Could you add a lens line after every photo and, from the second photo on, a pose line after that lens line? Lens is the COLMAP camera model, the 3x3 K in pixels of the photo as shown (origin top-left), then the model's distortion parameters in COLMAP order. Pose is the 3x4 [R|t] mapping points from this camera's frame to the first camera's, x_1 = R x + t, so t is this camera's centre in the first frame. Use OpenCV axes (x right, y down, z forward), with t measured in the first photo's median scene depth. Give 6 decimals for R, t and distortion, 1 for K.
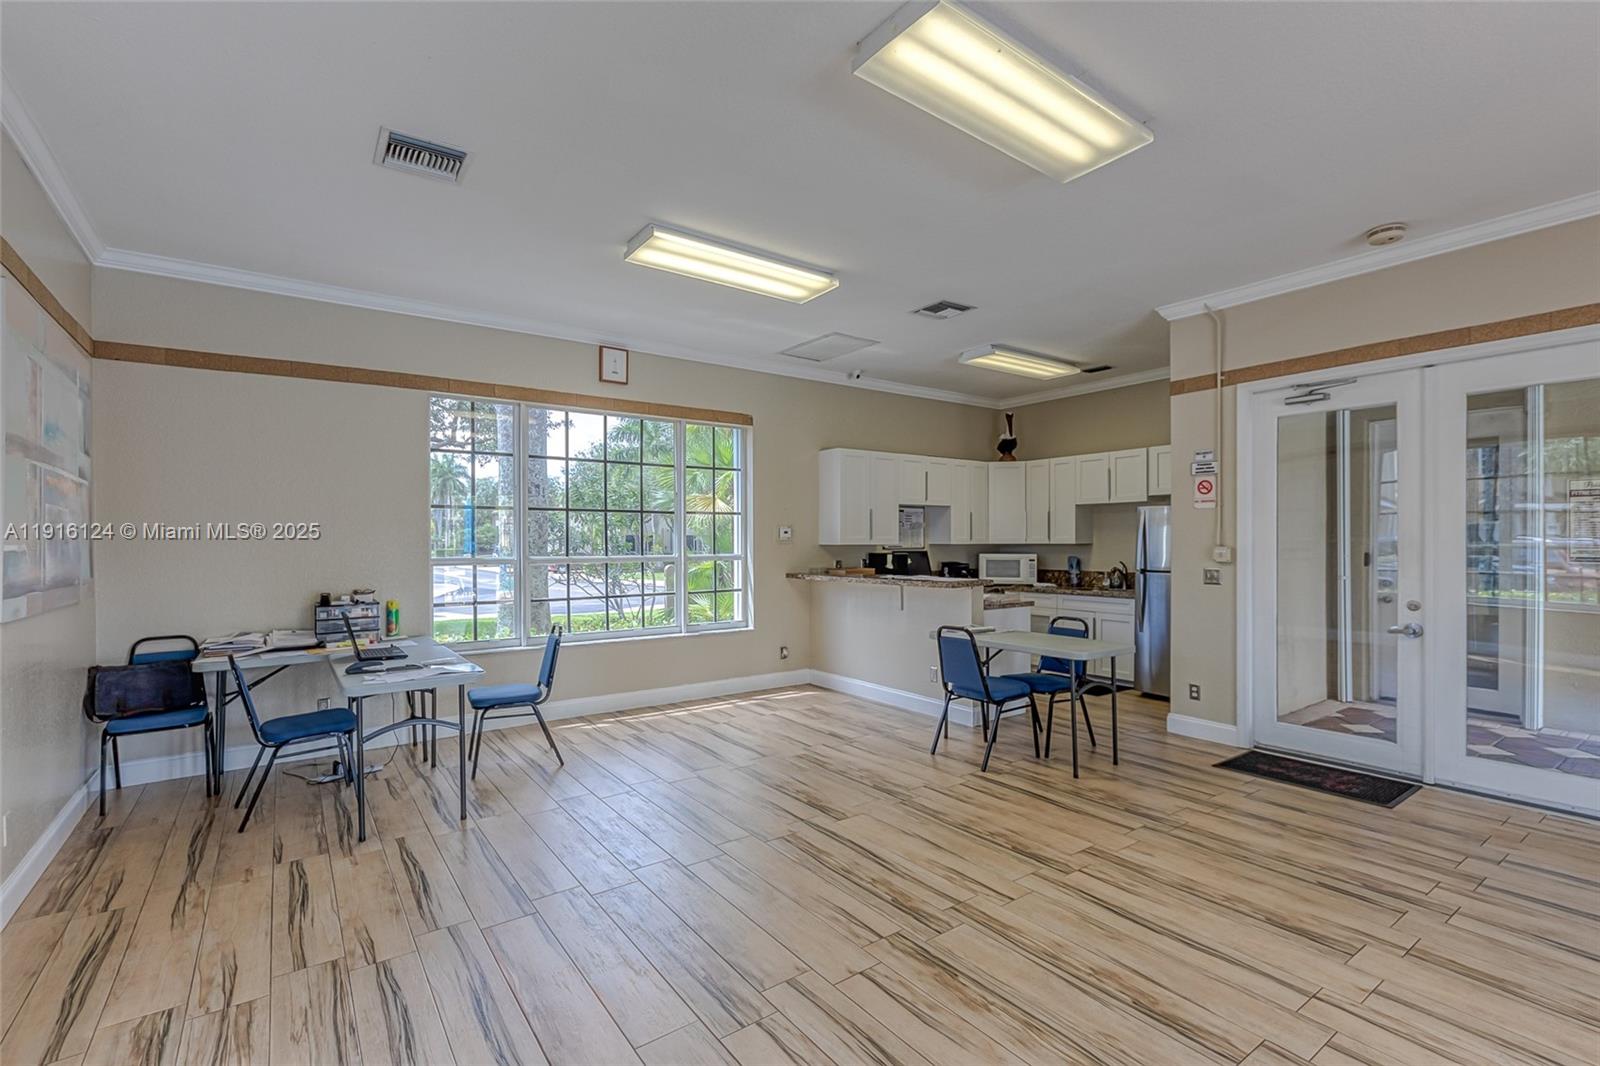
lens RADIAL K [[724.5, 0, 799.4], [0, 724.5, 540.8], [0, 0, 1]] dist [0.002387, 0.000020]
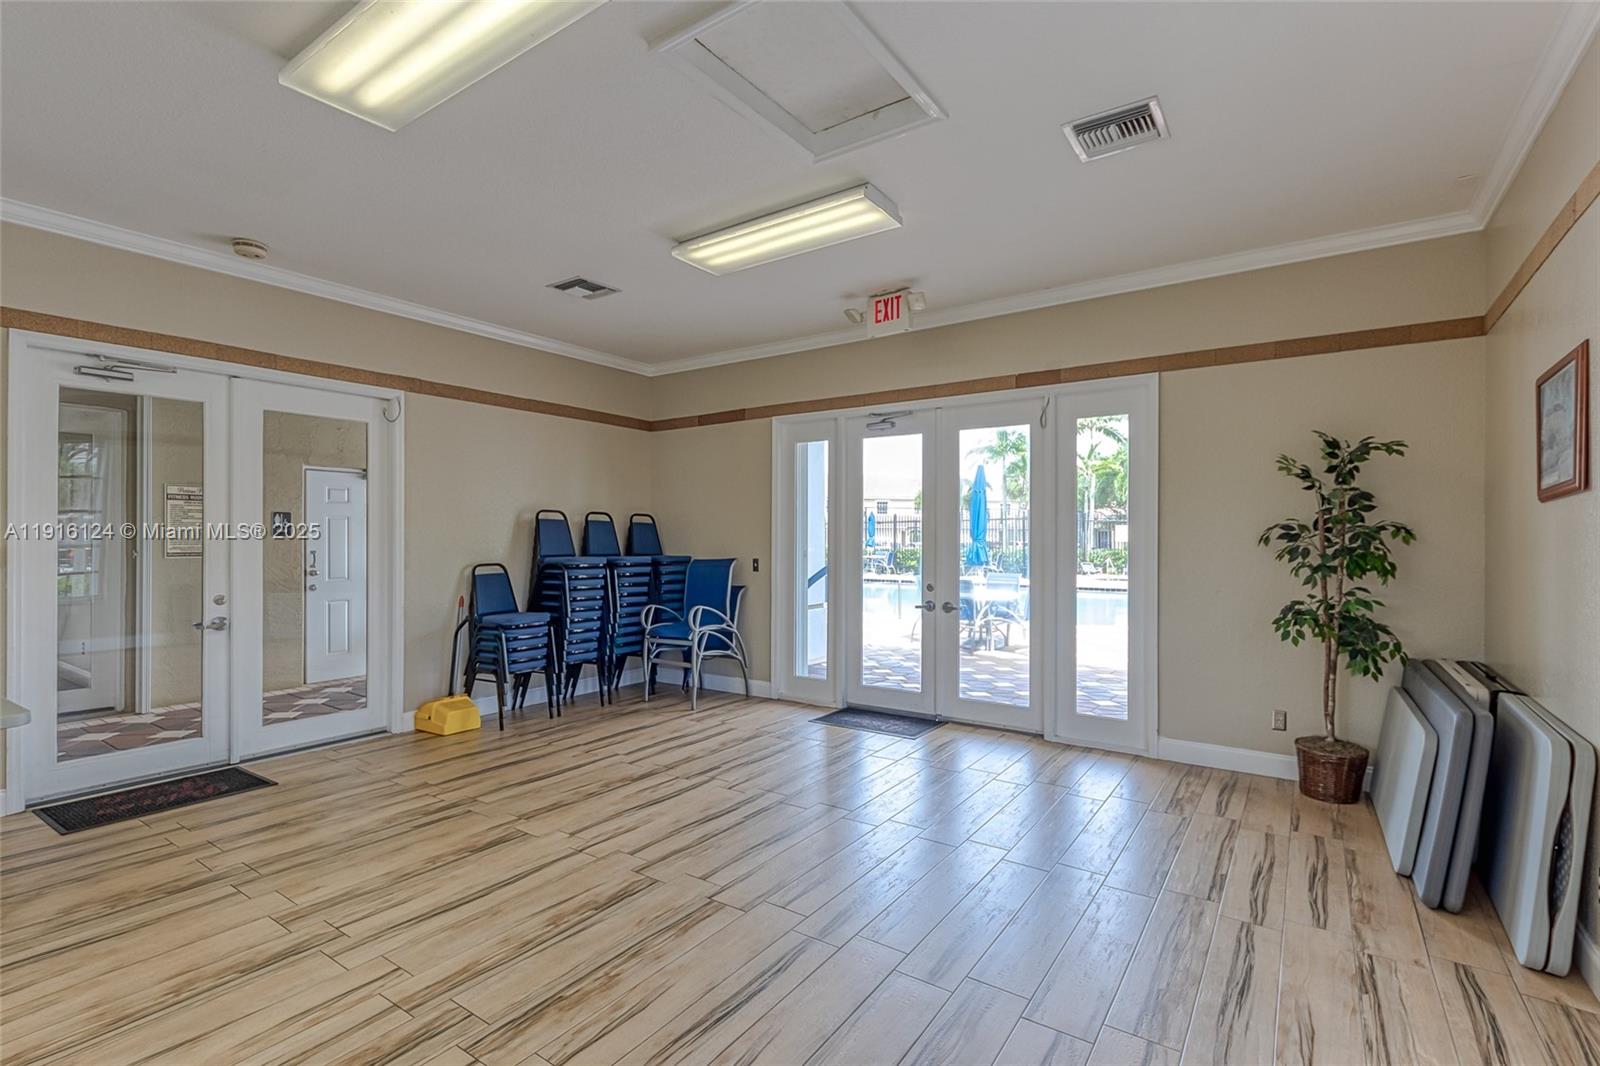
lens RADIAL K [[724.5, 0, 799.6], [0, 724.5, 533.8], [0, 0, 1]] dist [0.002387, 0.000020]
pose [[-0.315722, 0.006117, 0.948832, -0.497574], [0.002316, 0.999981, -0.005676, 0.001772], [-0.948849, 0.000406, -0.315731, 0.640034]]
